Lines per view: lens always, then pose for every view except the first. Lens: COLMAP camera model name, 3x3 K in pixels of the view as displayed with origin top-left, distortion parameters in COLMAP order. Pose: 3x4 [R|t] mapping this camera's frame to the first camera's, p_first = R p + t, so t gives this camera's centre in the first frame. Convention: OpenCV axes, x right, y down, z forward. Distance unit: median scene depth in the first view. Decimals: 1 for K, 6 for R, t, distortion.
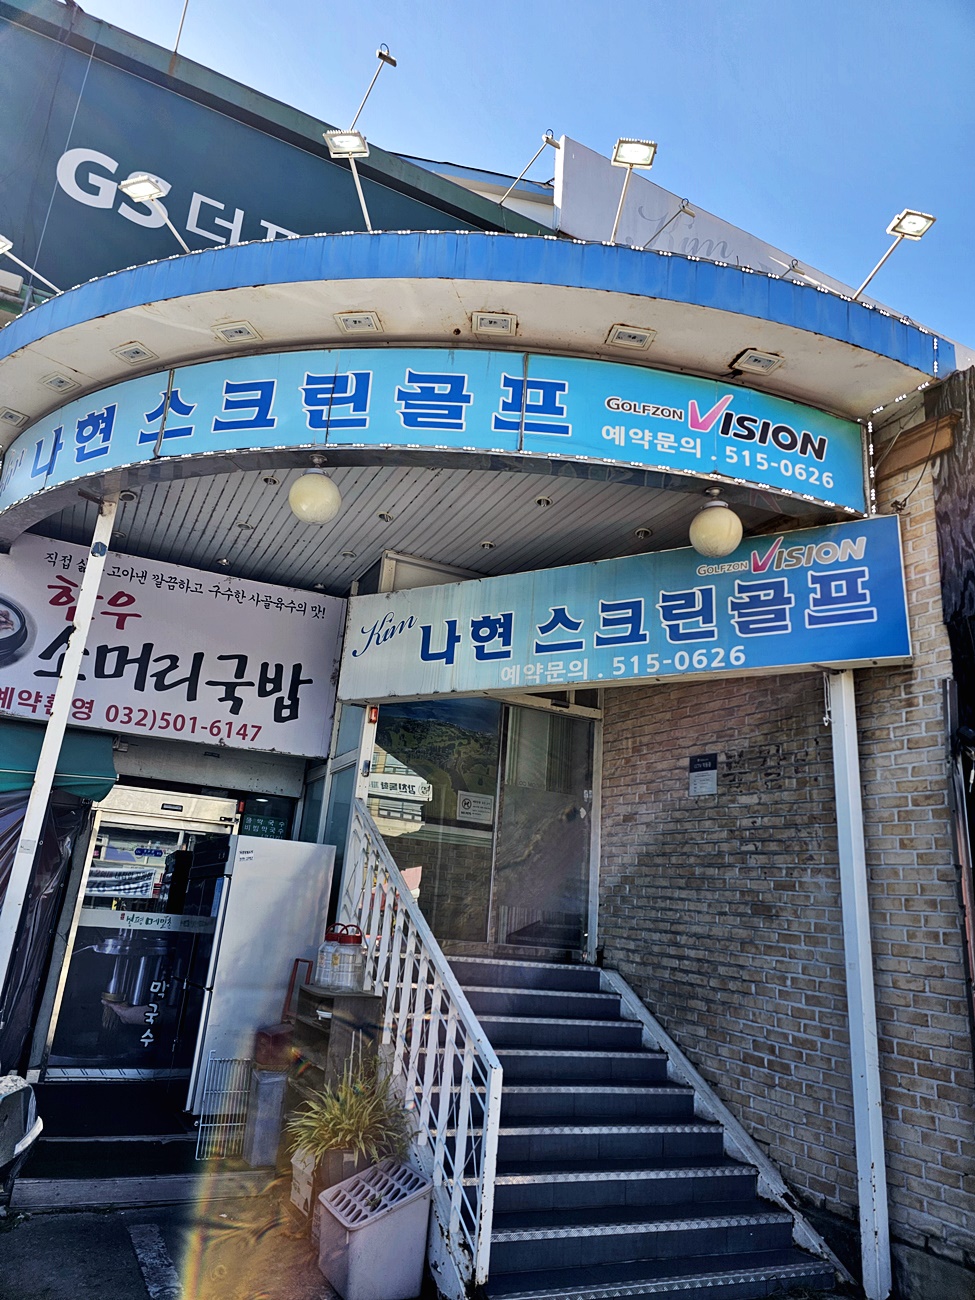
lens RADIAL K [[874.1, 0, 487.5], [0, 874.1, 650.0], [0, 0, 1]] dist [0.055684, -0.045914]
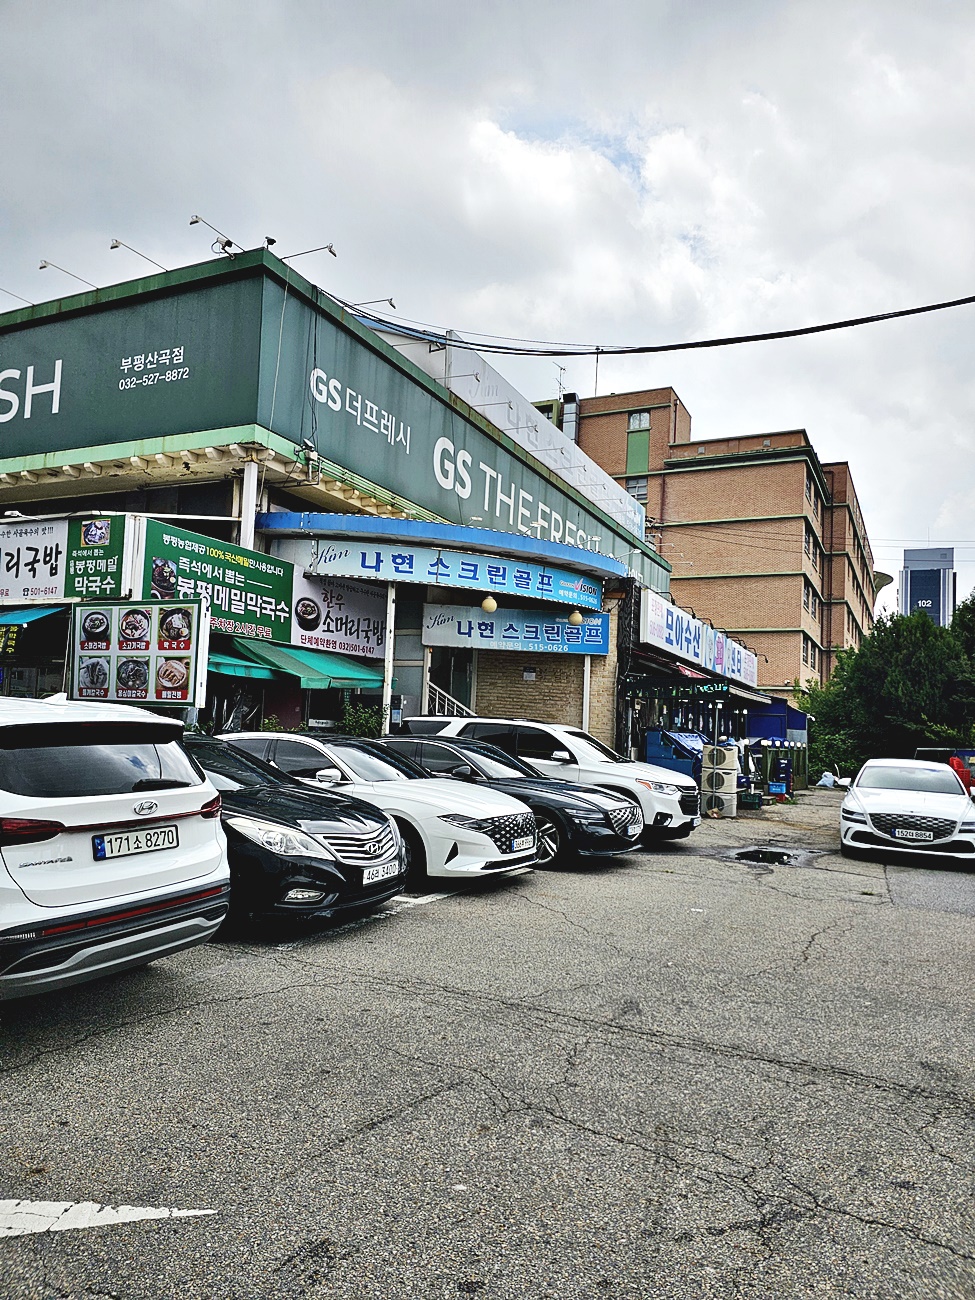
lens RADIAL K [[864.8, 0, 485.7], [0, 864.8, 686.2], [0, 0, 1]] dist [0.062812, -0.042241]
pose [[0.801663, -0.006465, 0.597741, -1.925870], [-0.173690, 0.954282, 0.243266, -0.600074], [-0.571986, -0.298839, 0.763889, -1.409716]]
